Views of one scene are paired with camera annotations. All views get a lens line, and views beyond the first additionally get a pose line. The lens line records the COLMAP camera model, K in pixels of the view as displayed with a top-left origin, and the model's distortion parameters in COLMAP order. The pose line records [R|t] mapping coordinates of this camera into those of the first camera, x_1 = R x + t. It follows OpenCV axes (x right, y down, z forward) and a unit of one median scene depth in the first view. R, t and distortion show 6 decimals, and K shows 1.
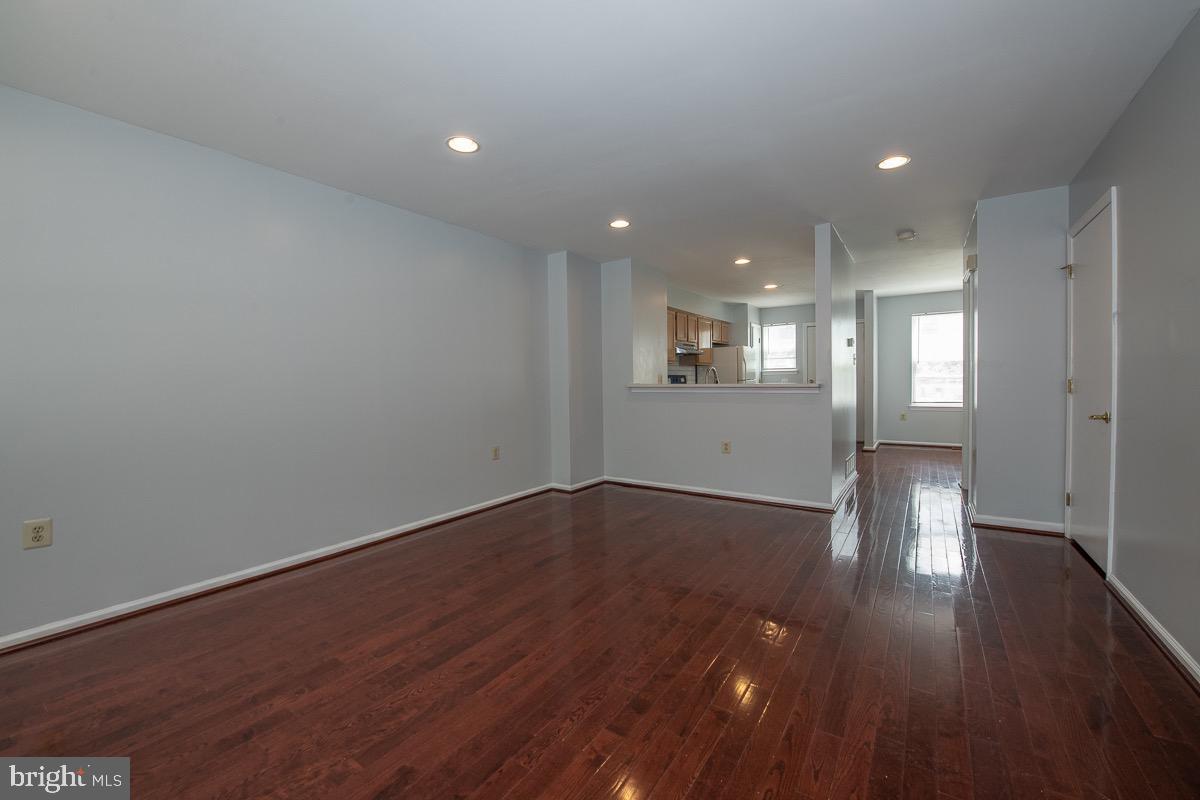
lens RADIAL K [[472.1, 0, 603.1], [0, 472.1, 387.4], [0, 0, 1]] dist [-0.017306, -0.000601]
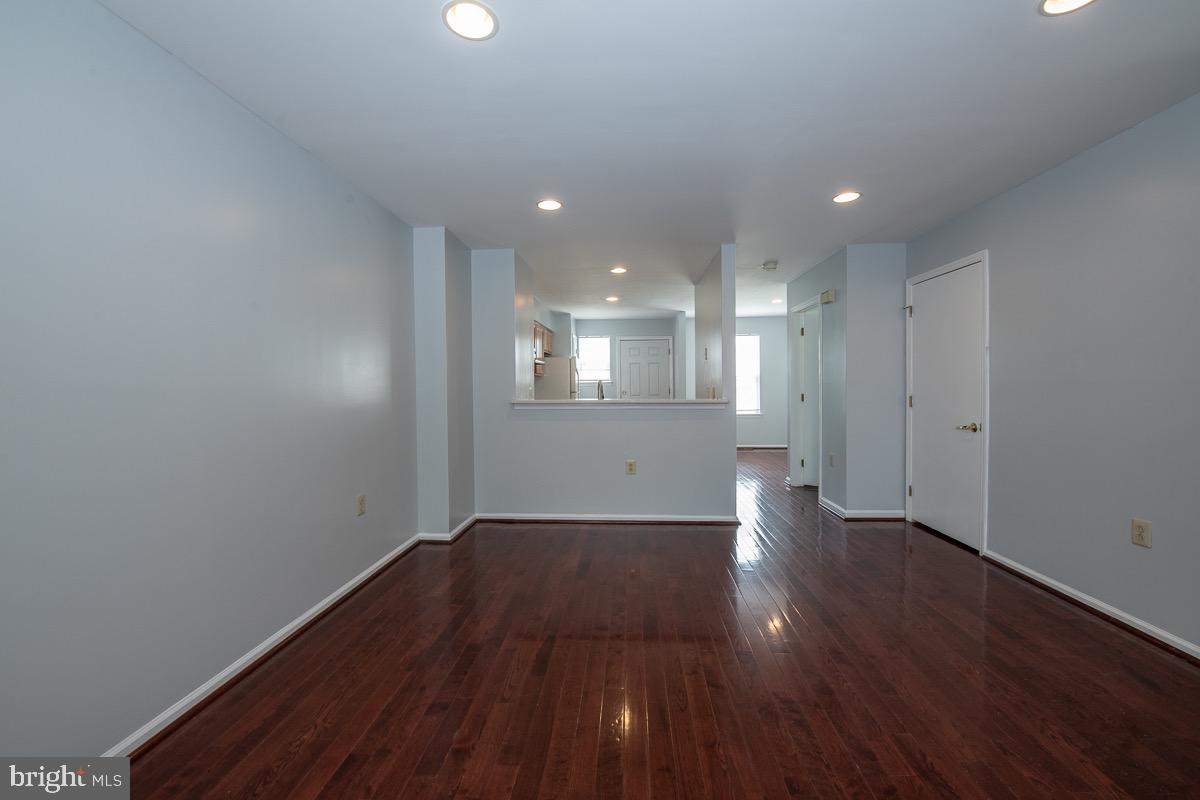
lens RADIAL K [[472.1, 0, 603.1], [0, 472.1, 387.4], [0, 0, 1]] dist [-0.017306, -0.000601]
pose [[0.858063, 0.004678, 0.513524, -0.250232], [0.002787, 0.999901, -0.013765, -0.017859], [-0.513537, 0.013243, 0.857965, 0.216087]]
